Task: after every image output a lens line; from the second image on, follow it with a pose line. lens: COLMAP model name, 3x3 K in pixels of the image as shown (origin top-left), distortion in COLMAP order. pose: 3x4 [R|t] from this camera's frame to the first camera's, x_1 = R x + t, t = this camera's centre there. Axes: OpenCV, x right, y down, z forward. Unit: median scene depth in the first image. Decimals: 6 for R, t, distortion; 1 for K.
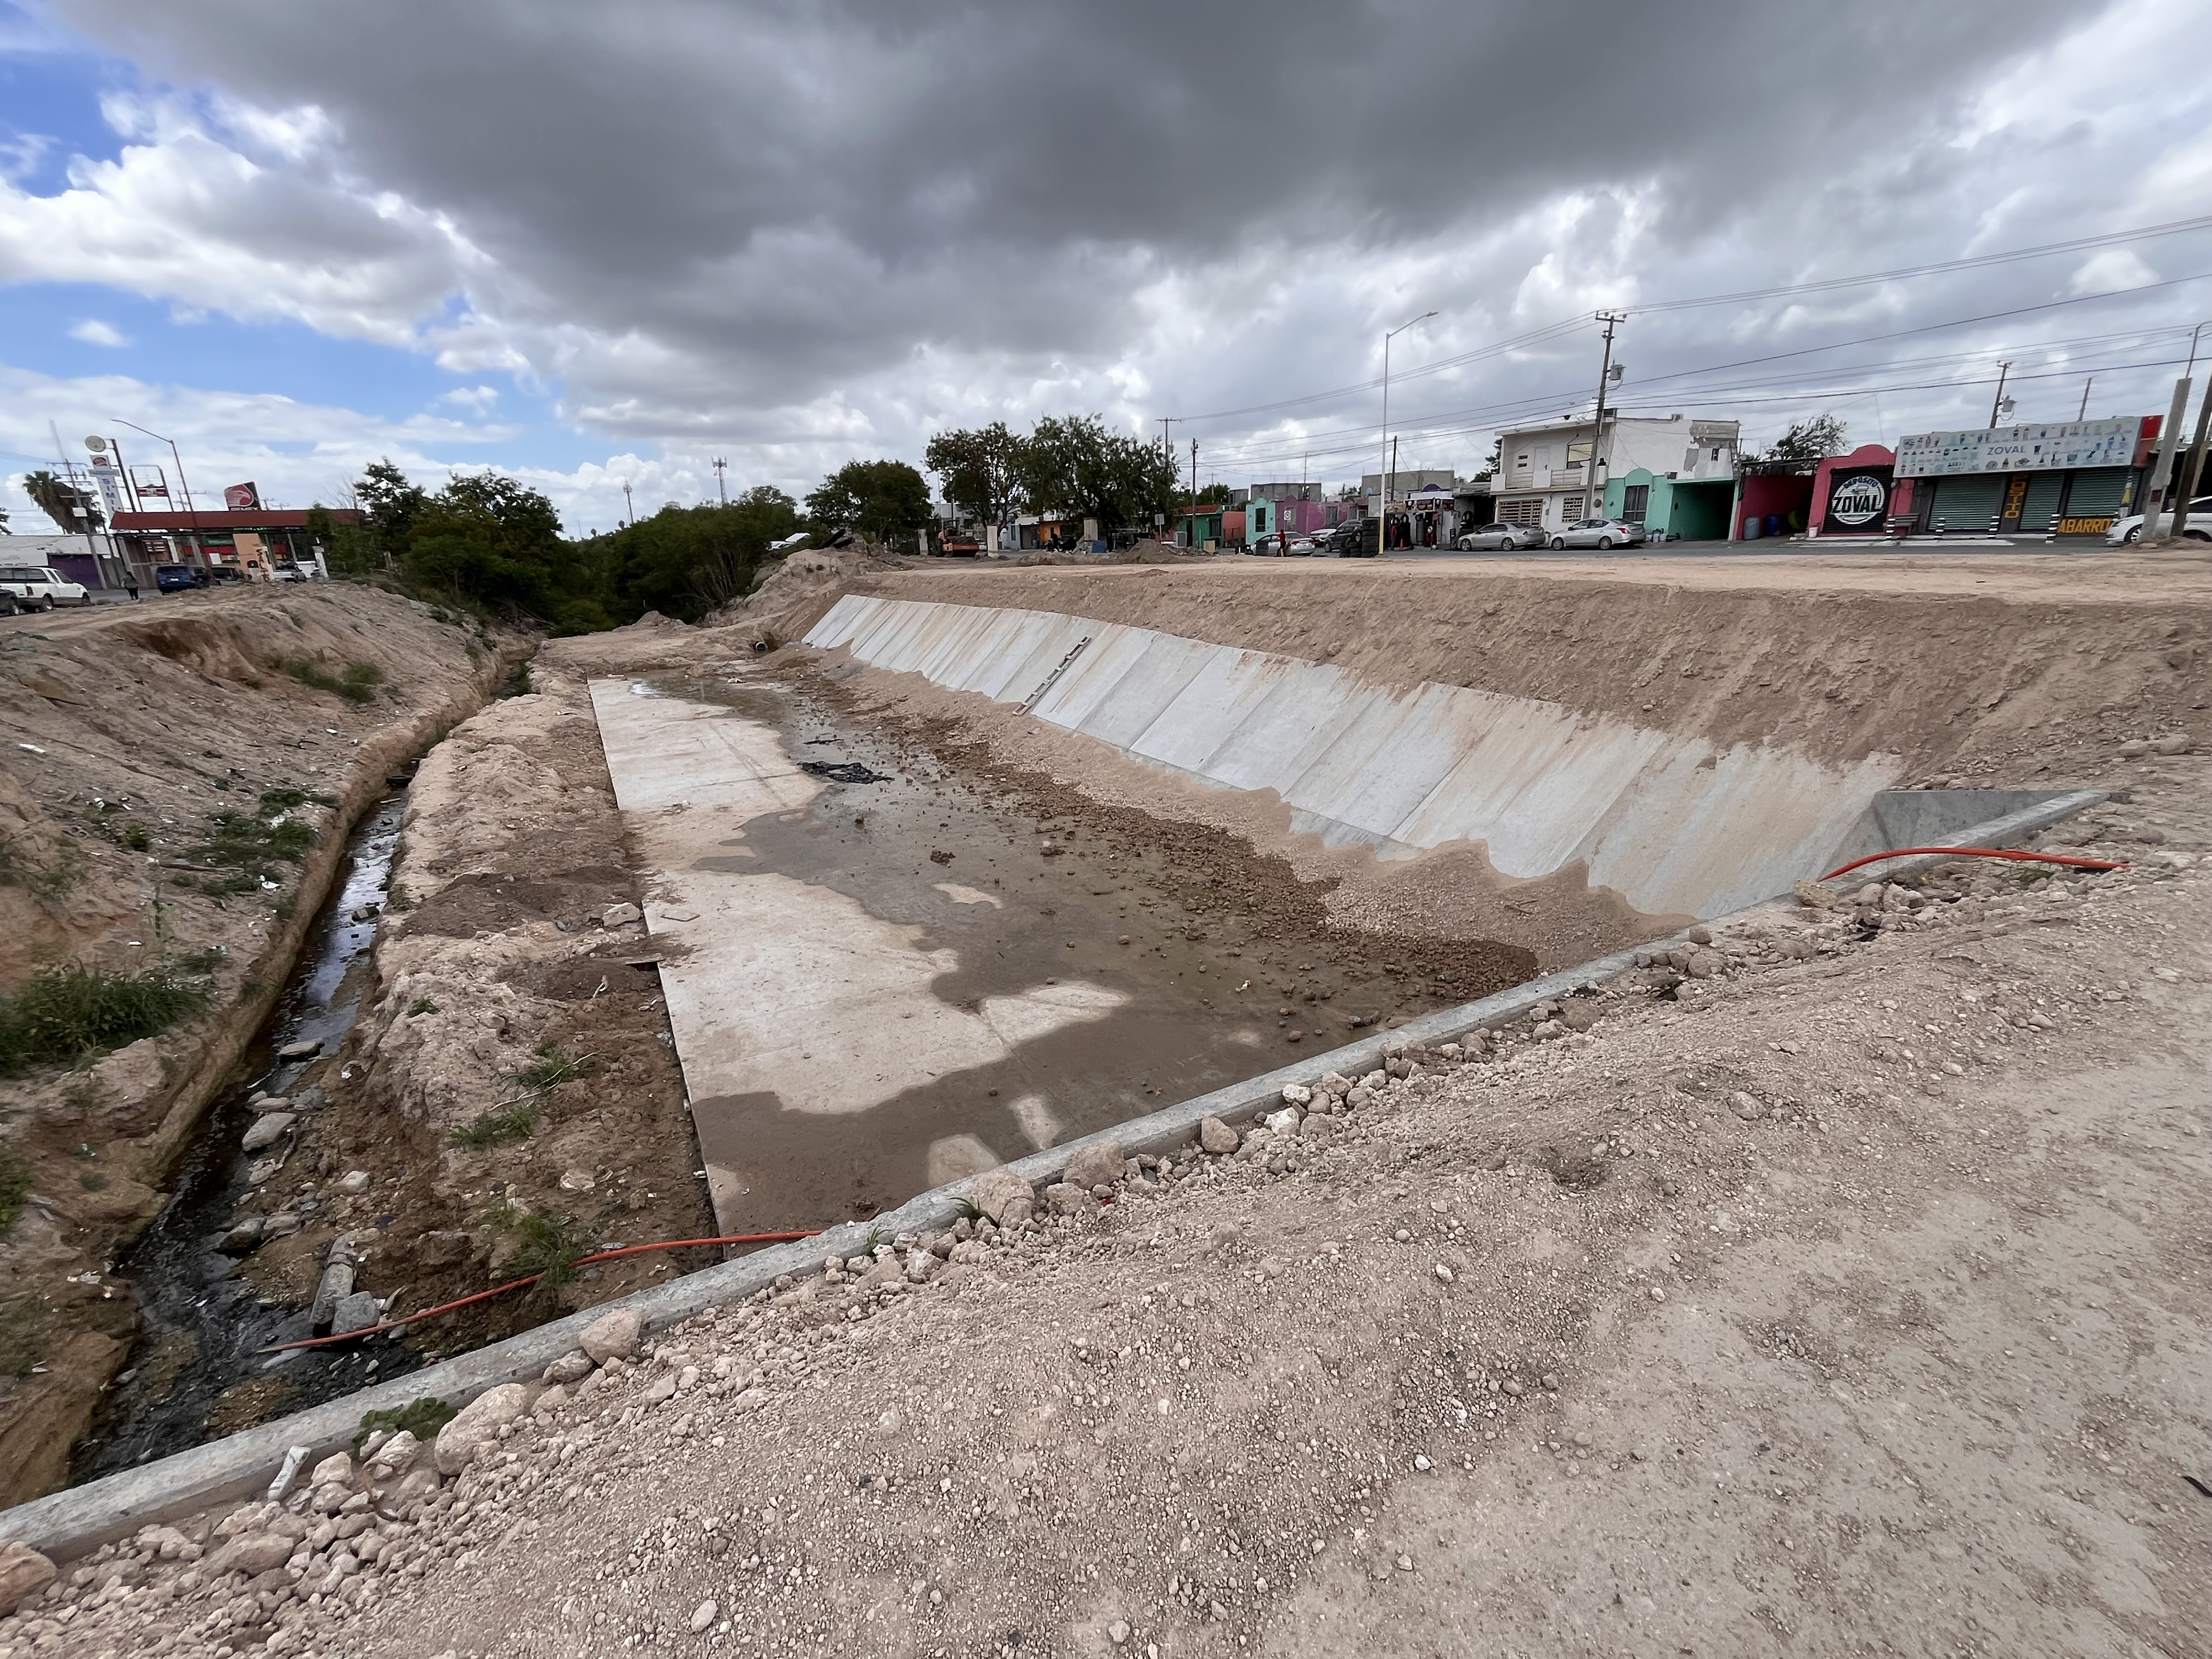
lens RADIAL K [[974.7, 0, 1099.7], [0, 974.7, 829.6], [0, 0, 1]] dist [0.000526, -0.000804]
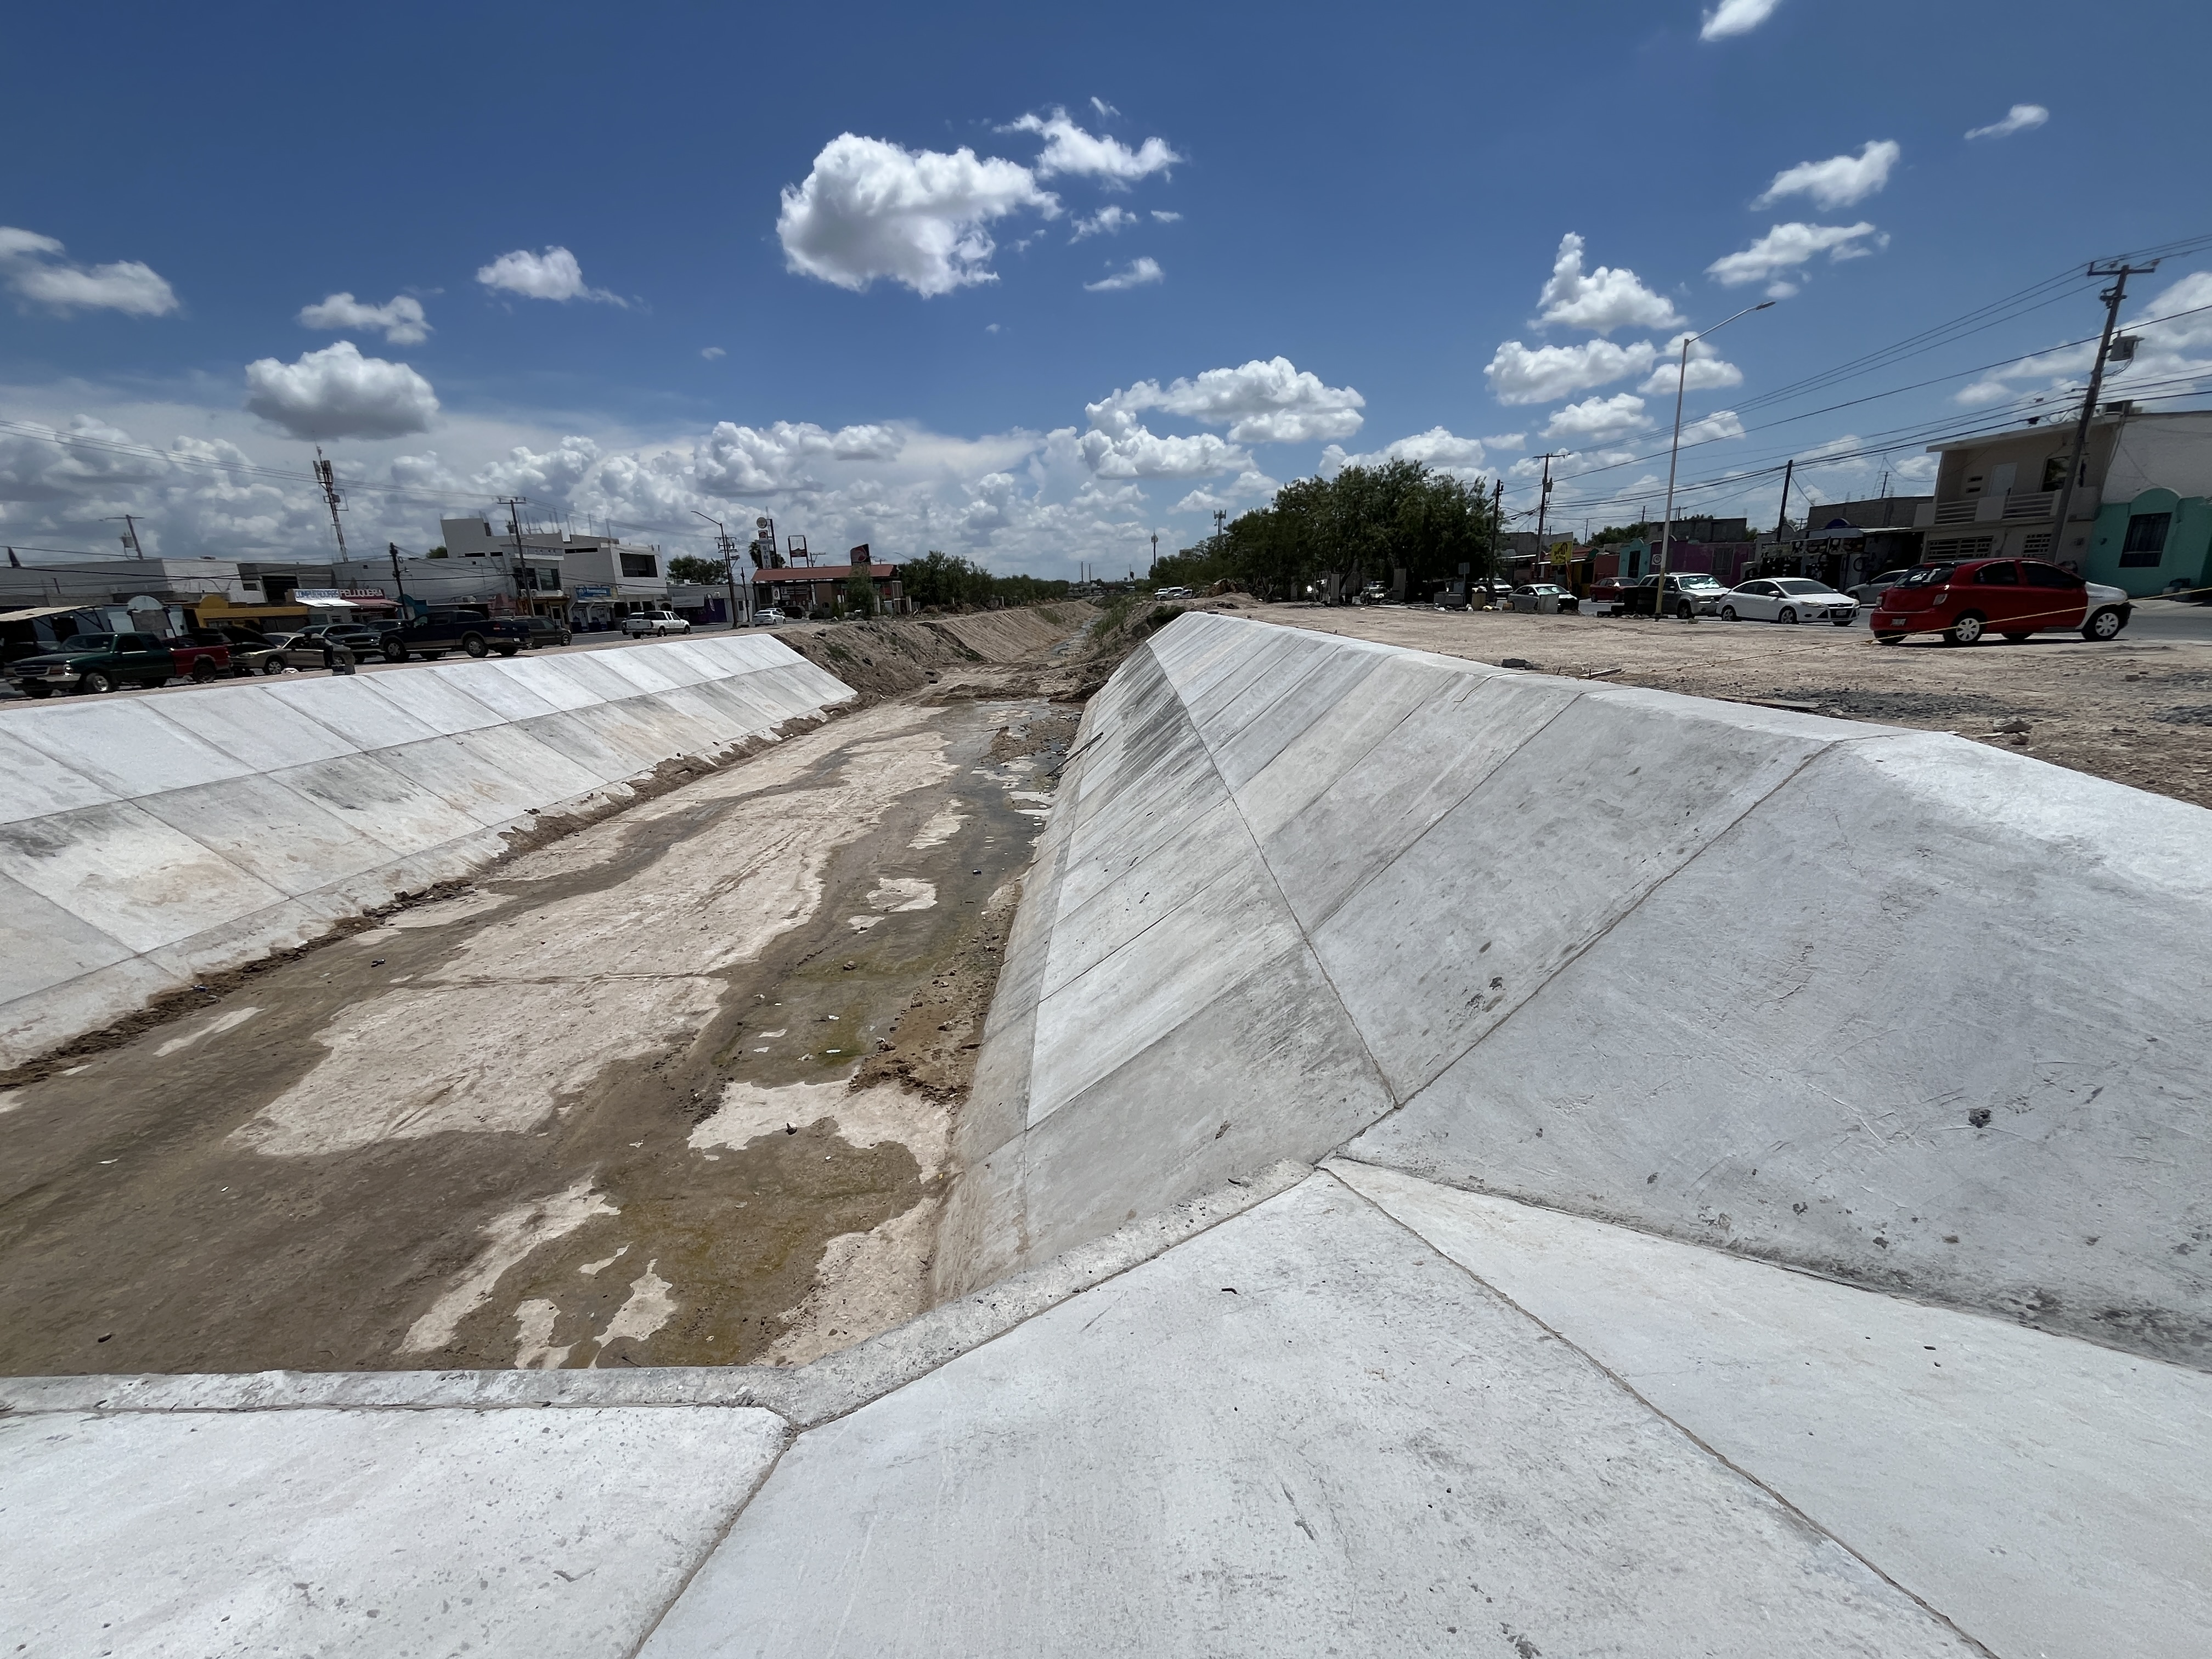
lens RADIAL K [[895.4, 0, 1100.2], [0, 895.4, 829.8], [0, 0, 1]] dist [-0.002947, 0.000847]
pose [[0.872120, 0.125455, -0.472935, 0.191236], [-0.132613, 0.990998, 0.018336, -0.044212], [0.470978, 0.046726, 0.880907, 0.108283]]
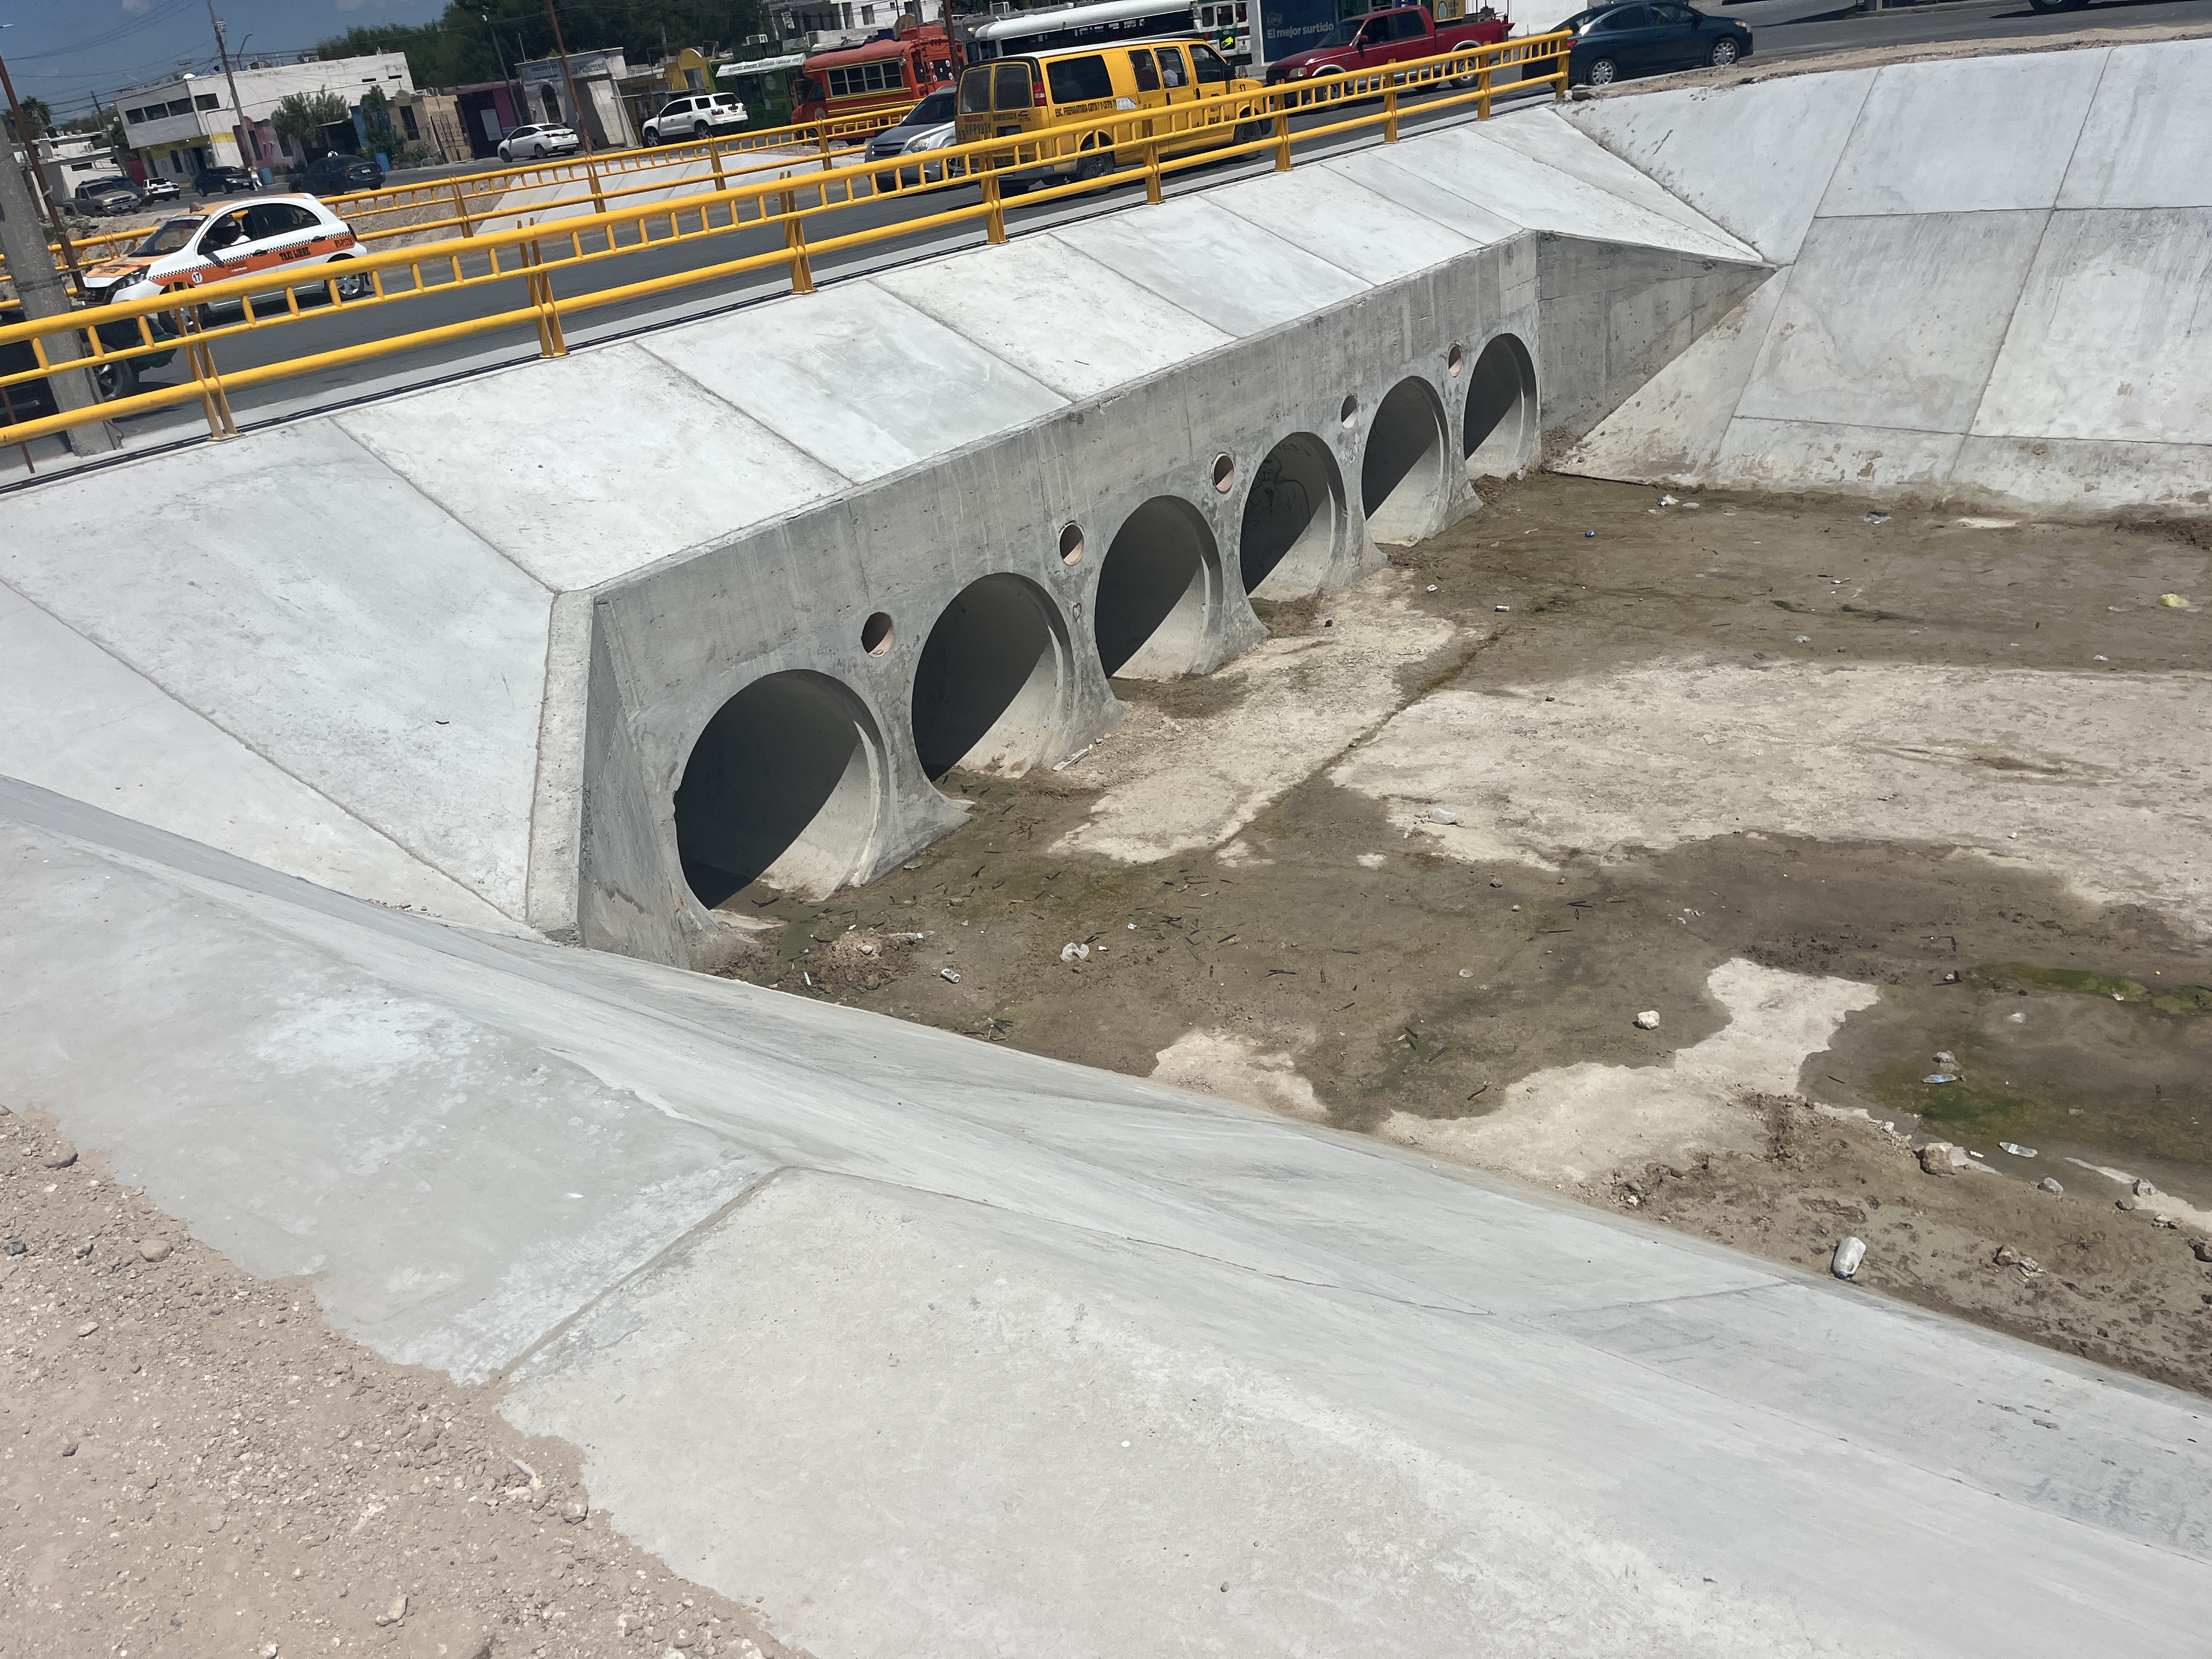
lens RADIAL K [[1676.3, 0, 1090.5], [0, 1676.3, 825.0], [0, 0, 1]] dist [0.071035, -0.099342]
pose [[-0.903004, 0.304954, -0.302634, 0.167413], [0.033903, 0.752784, 0.657393, -0.119952], [0.428293, 0.583369, -0.690106, 0.338327]]
